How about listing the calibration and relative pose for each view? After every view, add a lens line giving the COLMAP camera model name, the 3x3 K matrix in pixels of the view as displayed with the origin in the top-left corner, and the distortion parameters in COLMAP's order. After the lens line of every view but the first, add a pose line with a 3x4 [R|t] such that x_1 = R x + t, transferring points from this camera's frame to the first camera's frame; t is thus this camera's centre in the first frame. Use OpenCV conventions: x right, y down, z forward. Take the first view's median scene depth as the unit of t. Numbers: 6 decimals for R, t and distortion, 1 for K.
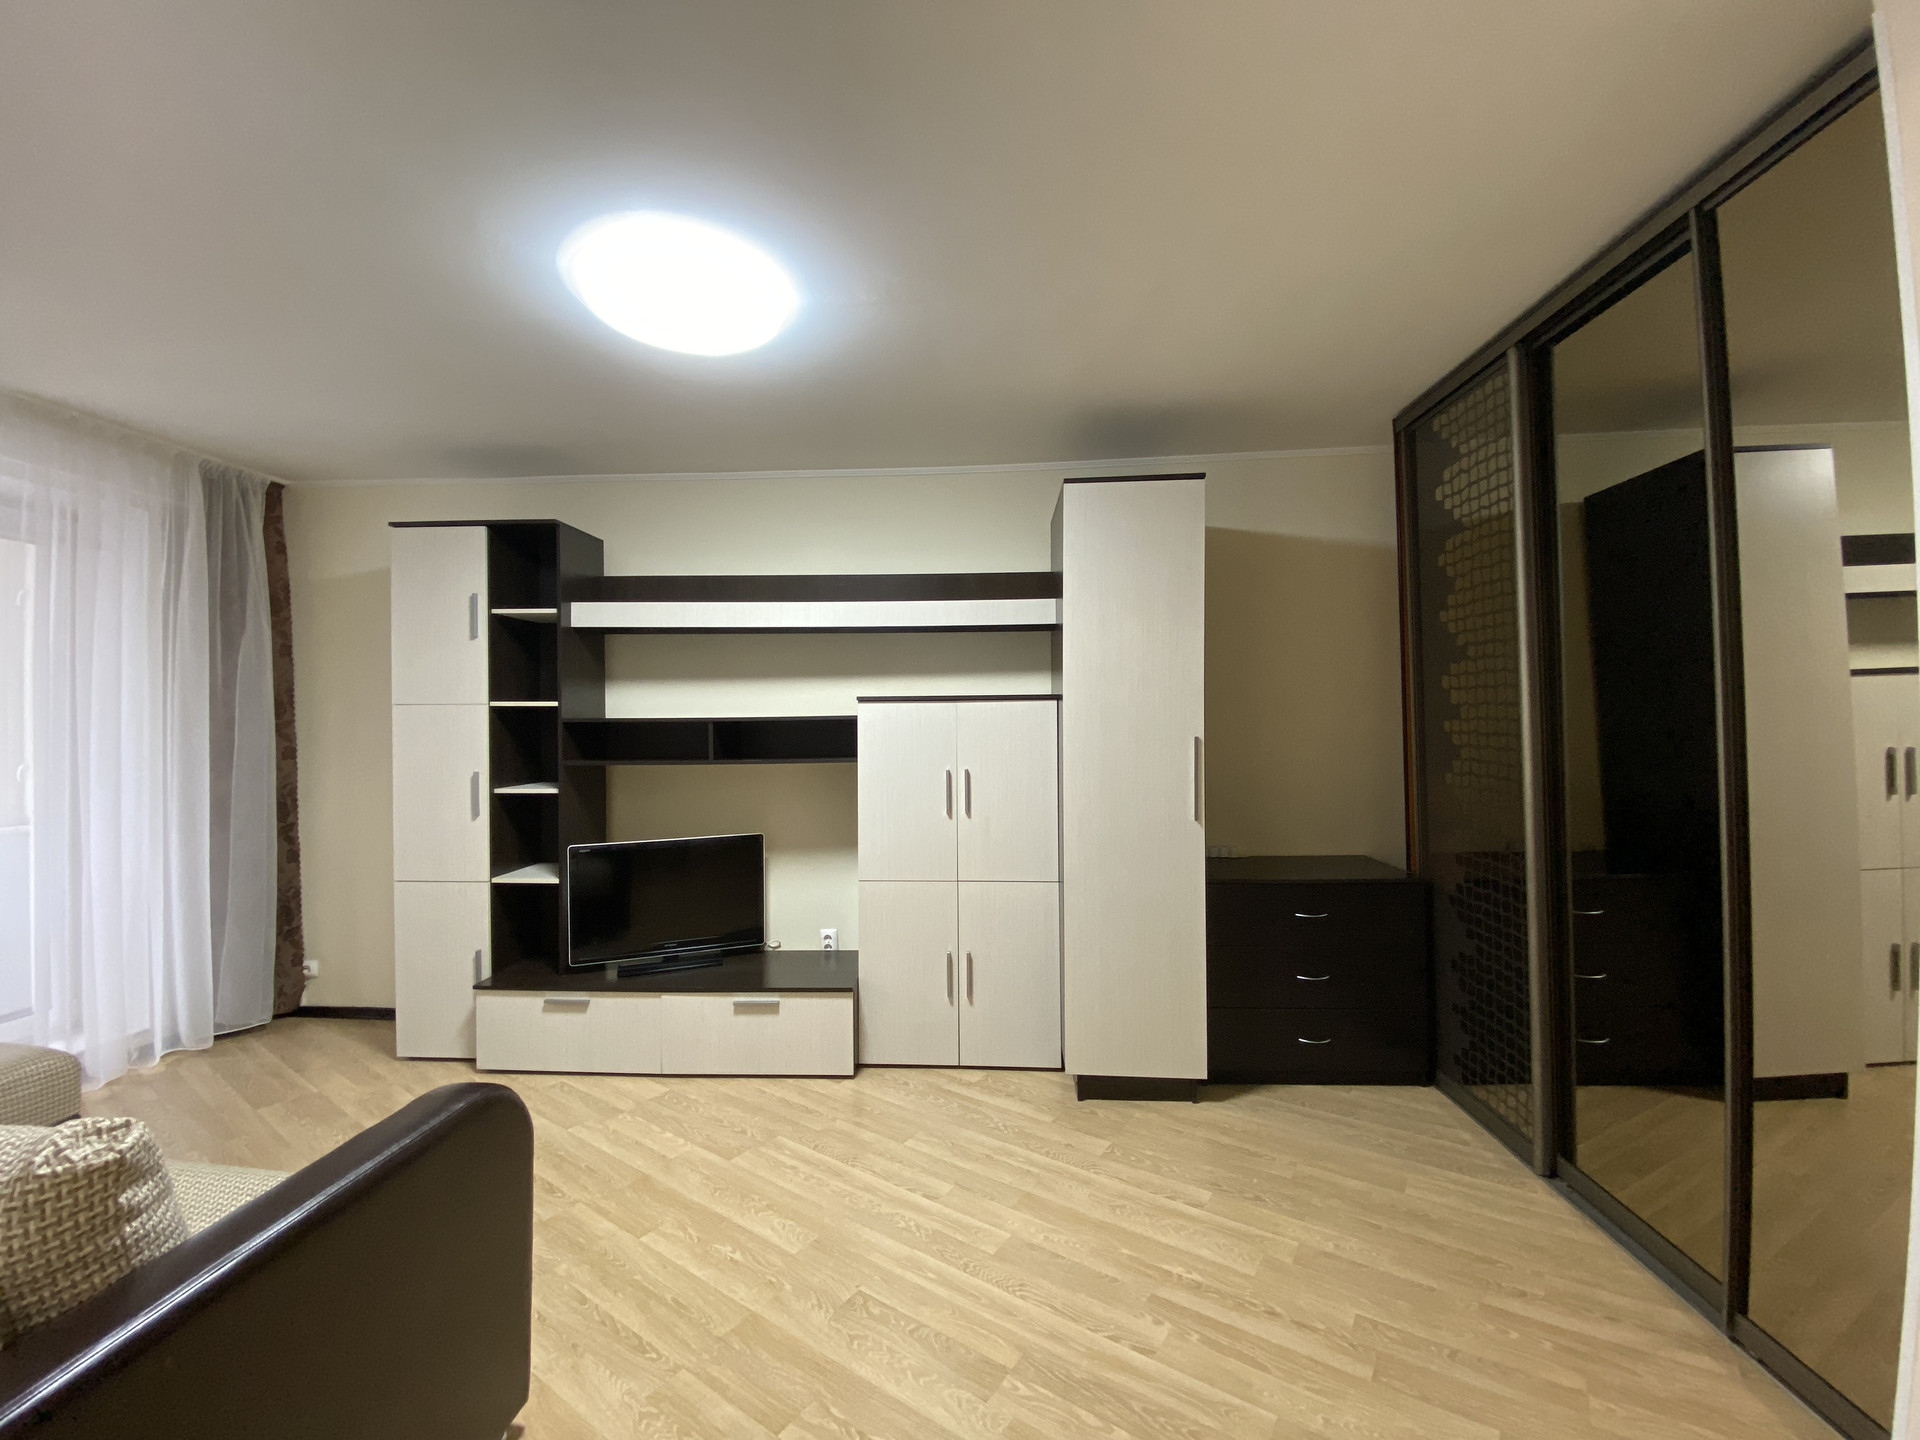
lens RADIAL K [[777.9, 0, 944.7], [0, 777.9, 716.2], [0, 0, 1]] dist [0.007586, -0.013923]
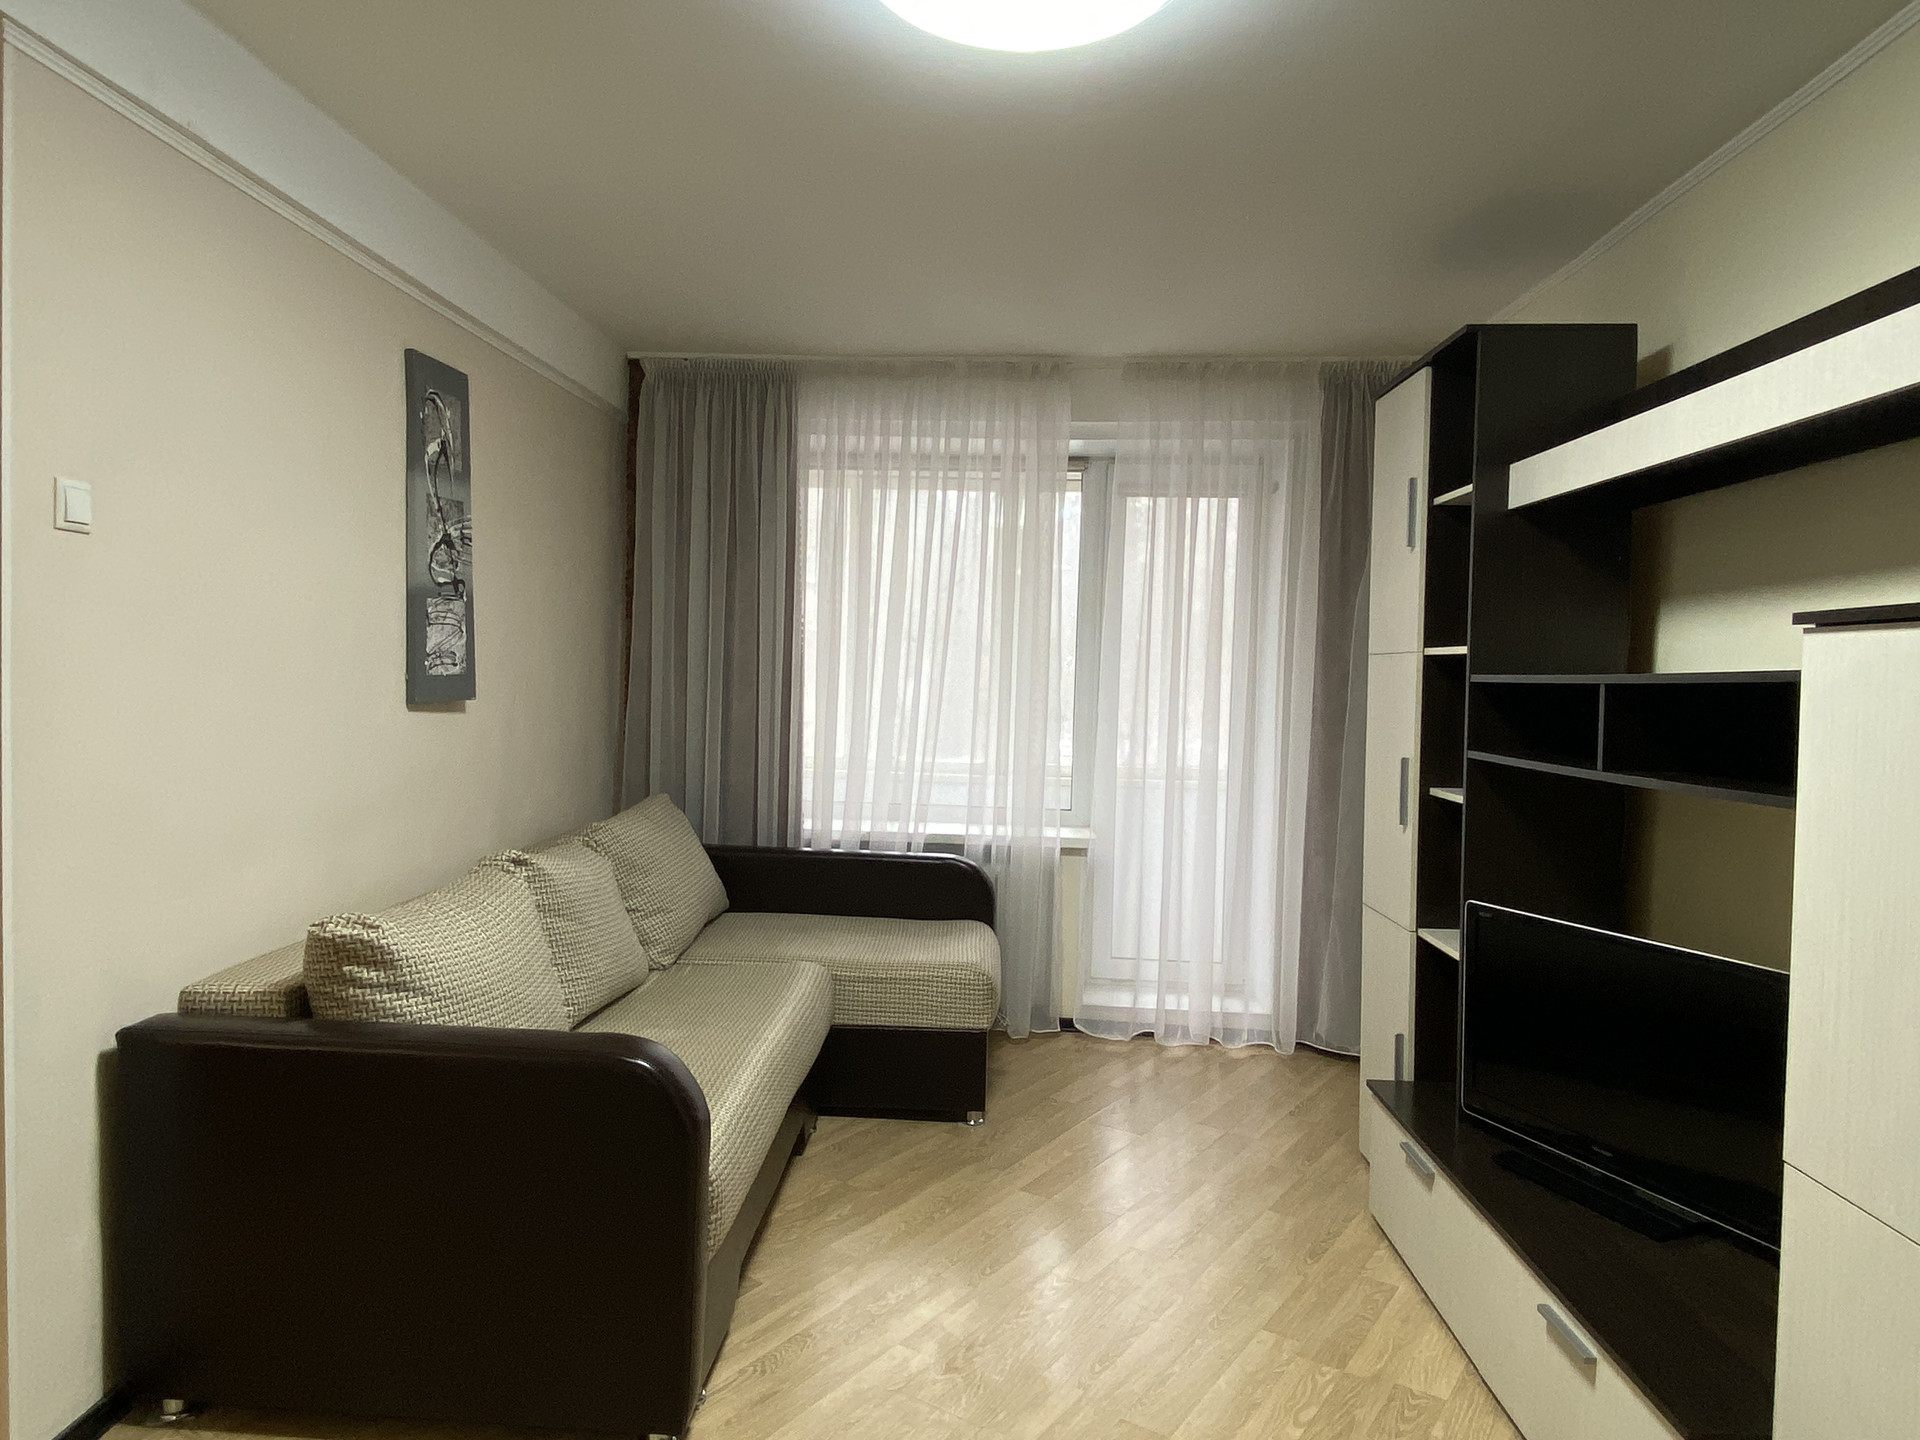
lens RADIAL K [[1208.8, 0, 961.8], [0, 1208.8, 729.8], [0, 0, 1]] dist [0.017011, -0.026499]
pose [[0.024659, 0.048529, -0.998517, 0.385199], [-0.013662, 0.998744, 0.048203, 0.005264], [0.999603, 0.012453, 0.025291, 0.612330]]
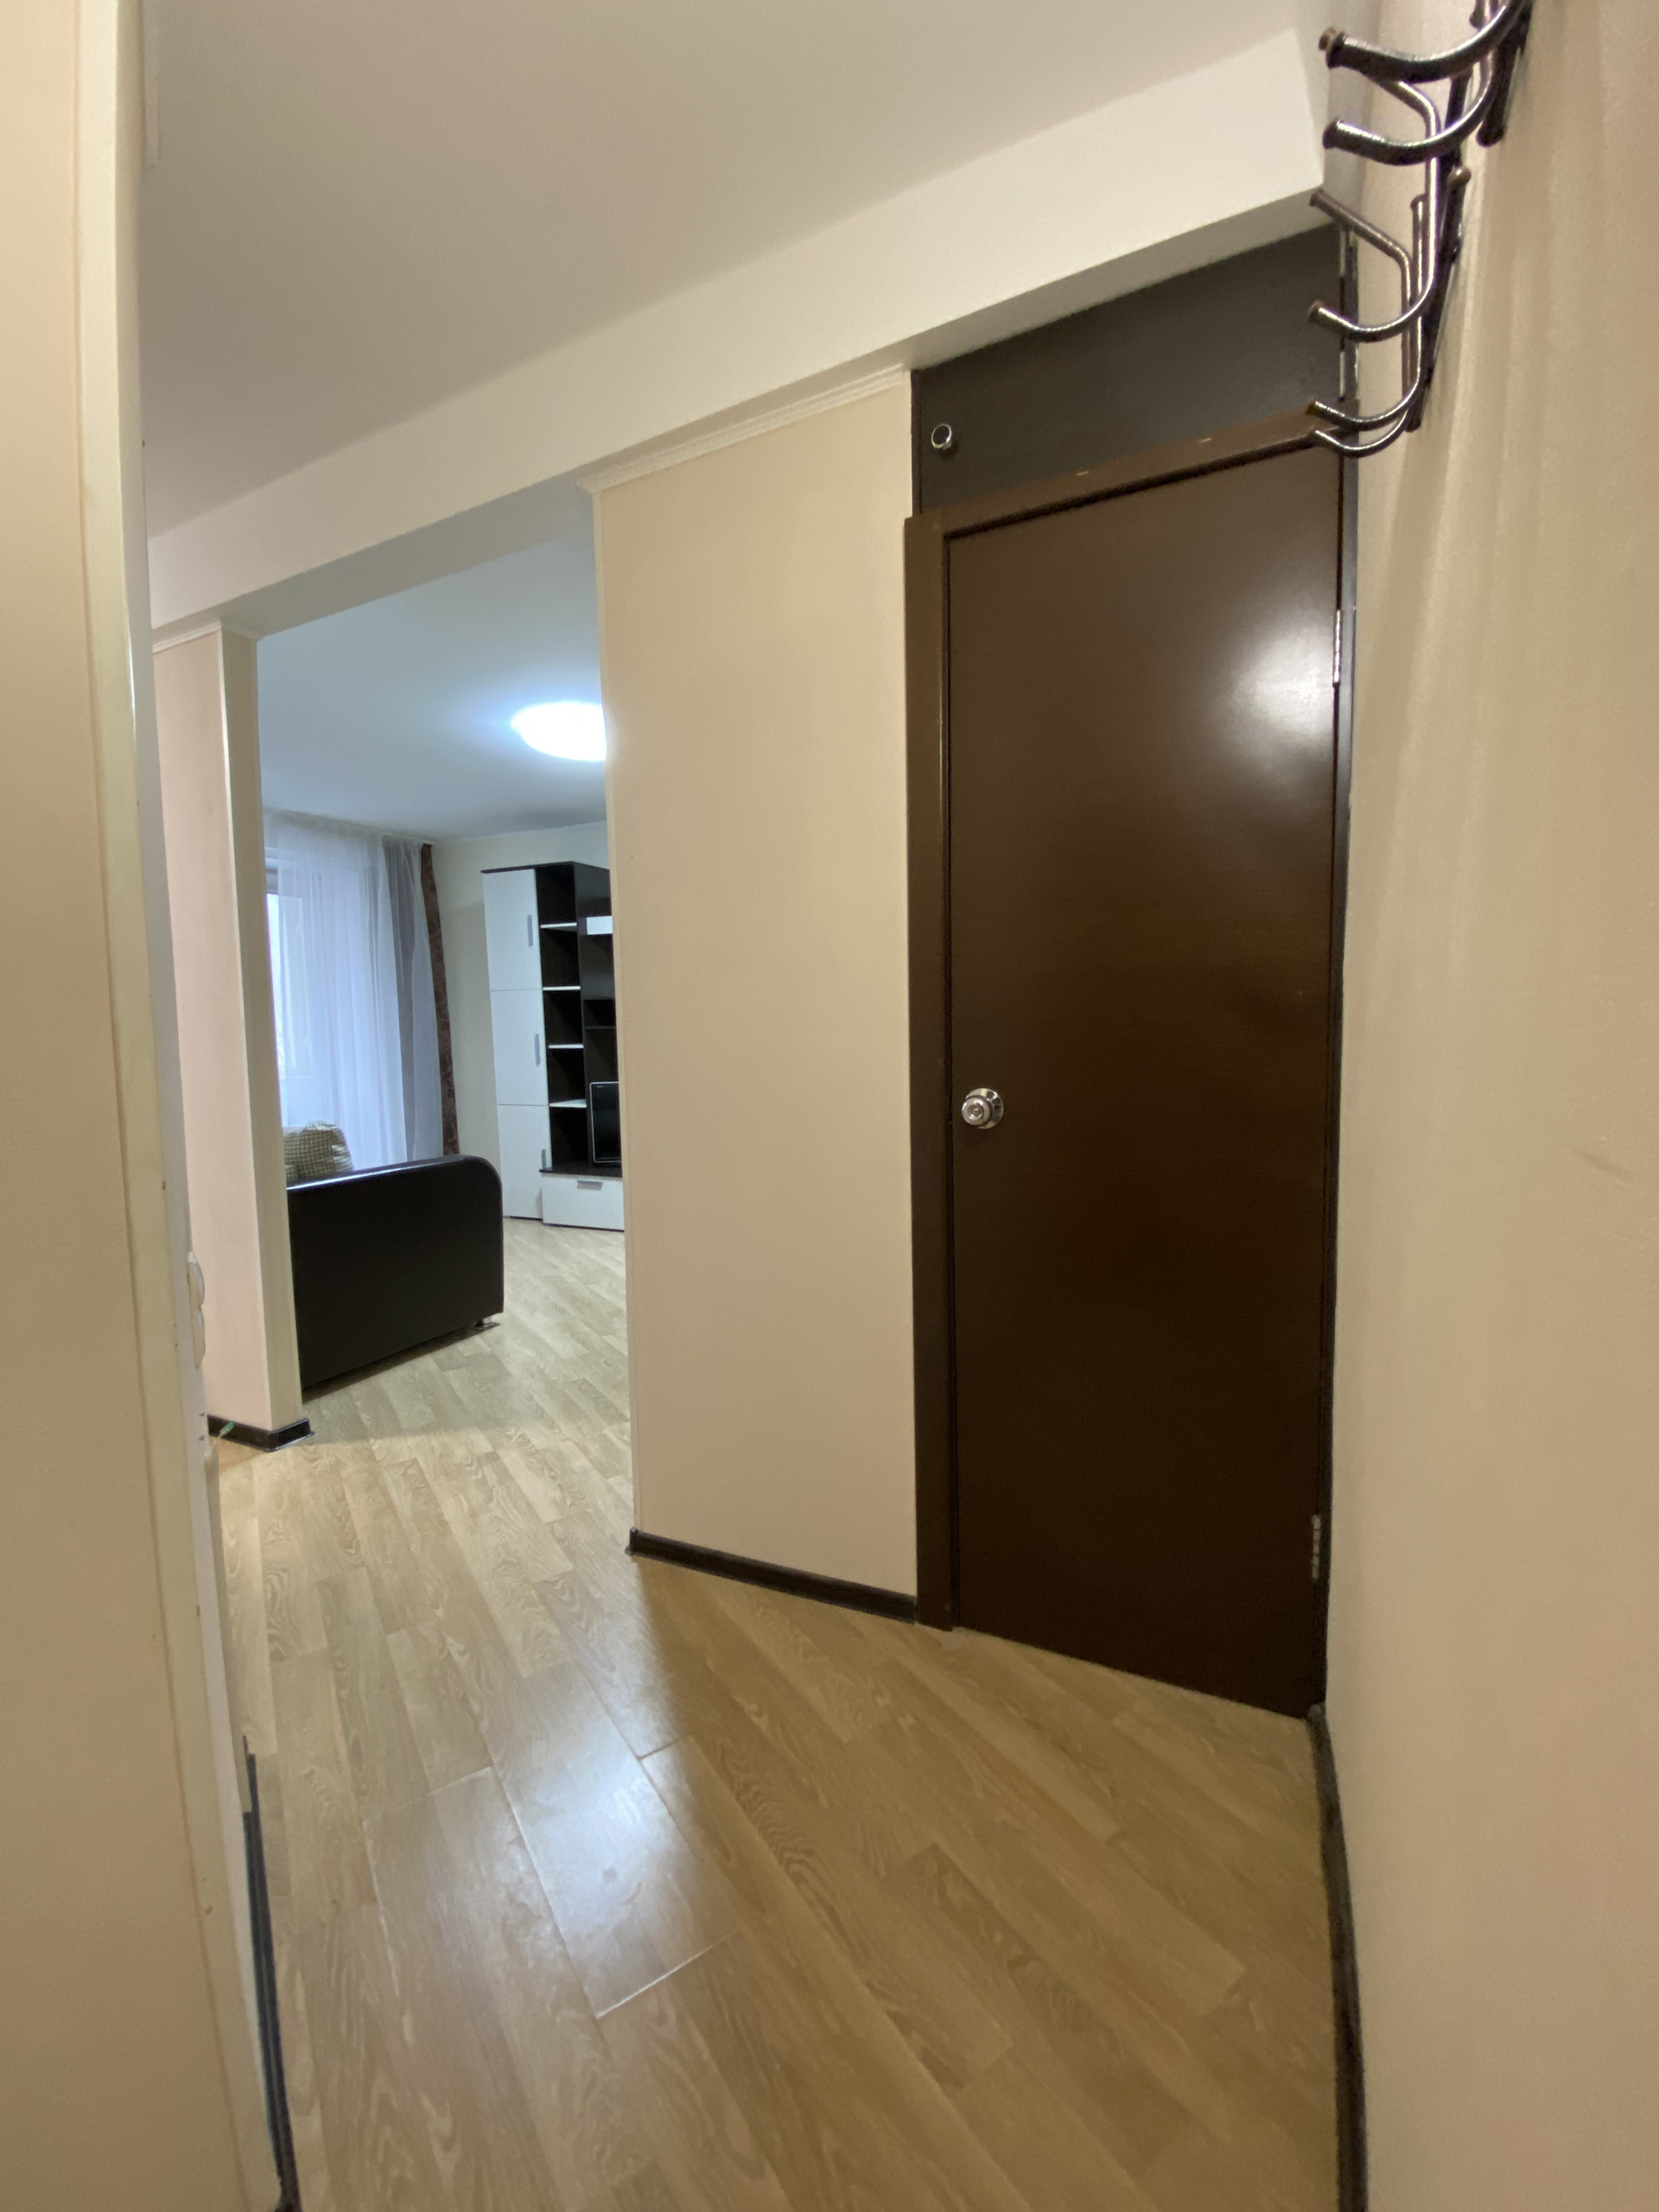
lens RADIAL K [[896.2, 0, 842.3], [0, 896.2, 1097.1], [0, 0, 1]] dist [0.007586, -0.013923]
pose [[0.939623, 0.014834, -0.341889, 0.563034], [0.019624, 0.995080, 0.097110, 0.035701], [0.341648, -0.097956, 0.934709, -0.448364]]
